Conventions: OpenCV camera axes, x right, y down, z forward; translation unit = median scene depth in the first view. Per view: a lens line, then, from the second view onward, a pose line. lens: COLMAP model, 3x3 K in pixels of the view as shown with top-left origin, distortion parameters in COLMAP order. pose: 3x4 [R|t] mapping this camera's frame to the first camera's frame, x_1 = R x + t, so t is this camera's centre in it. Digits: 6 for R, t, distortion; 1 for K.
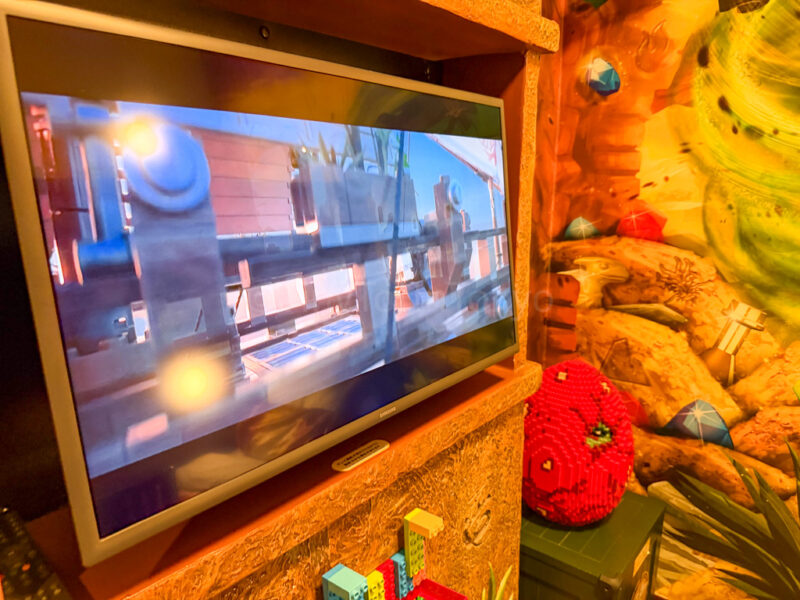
lens RADIAL K [[569.2, 0, 398.6], [0, 569.2, 303.2], [0, 0, 1]] dist [0.009927, -0.031526]
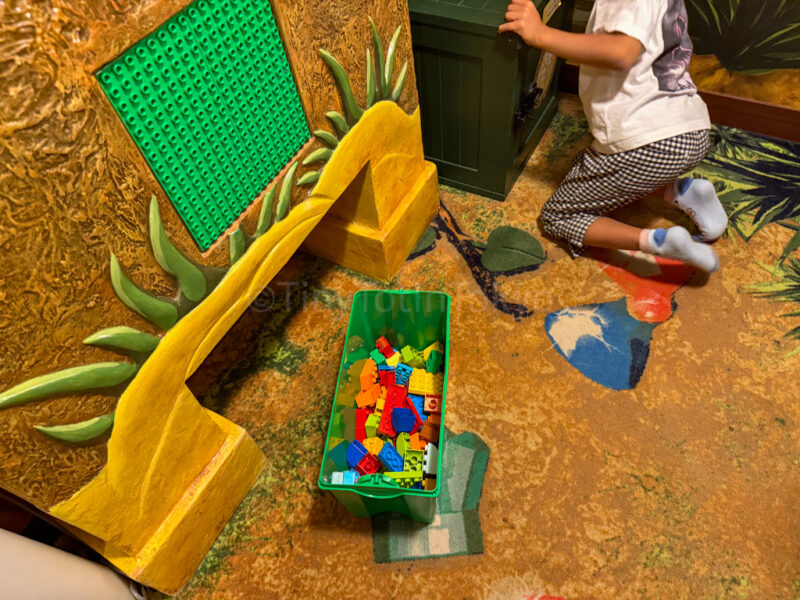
lens RADIAL K [[569.2, 0, 395.1], [0, 569.2, 297.5], [0, 0, 1]] dist [0.009927, -0.031526]
pose [[0.977997, -0.204629, 0.040614, 0.056192], [0.130646, 0.752517, 0.645484, 0.165565], [-0.162648, -0.625976, 0.762693, 0.079263]]
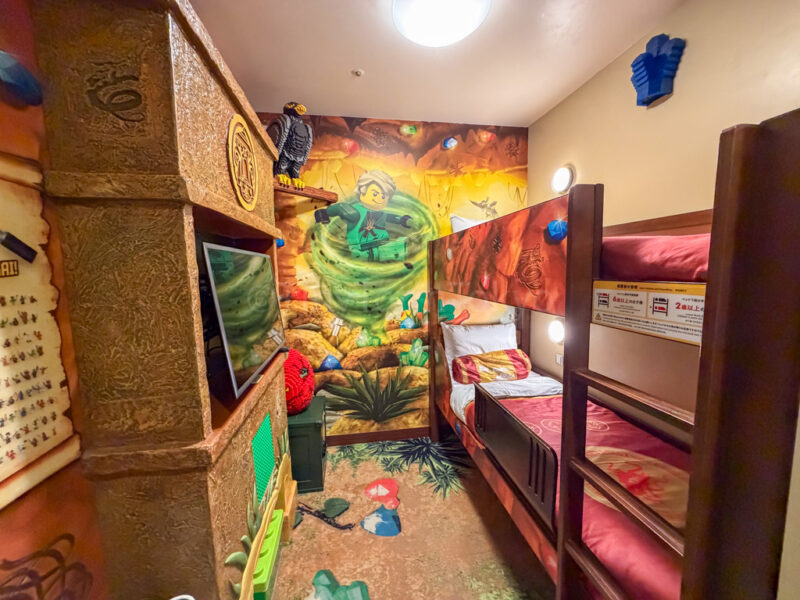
lens RADIAL K [[319.0, 0, 397.6], [0, 319.0, 301.7], [0, 0, 1]] dist [-0.001436, -0.000103]
pose [[0.663994, -0.087053, 0.742653, -0.375382], [0.178182, 0.983010, -0.044082, 0.040660], [-0.726198, 0.161598, 0.668224, -0.321605]]
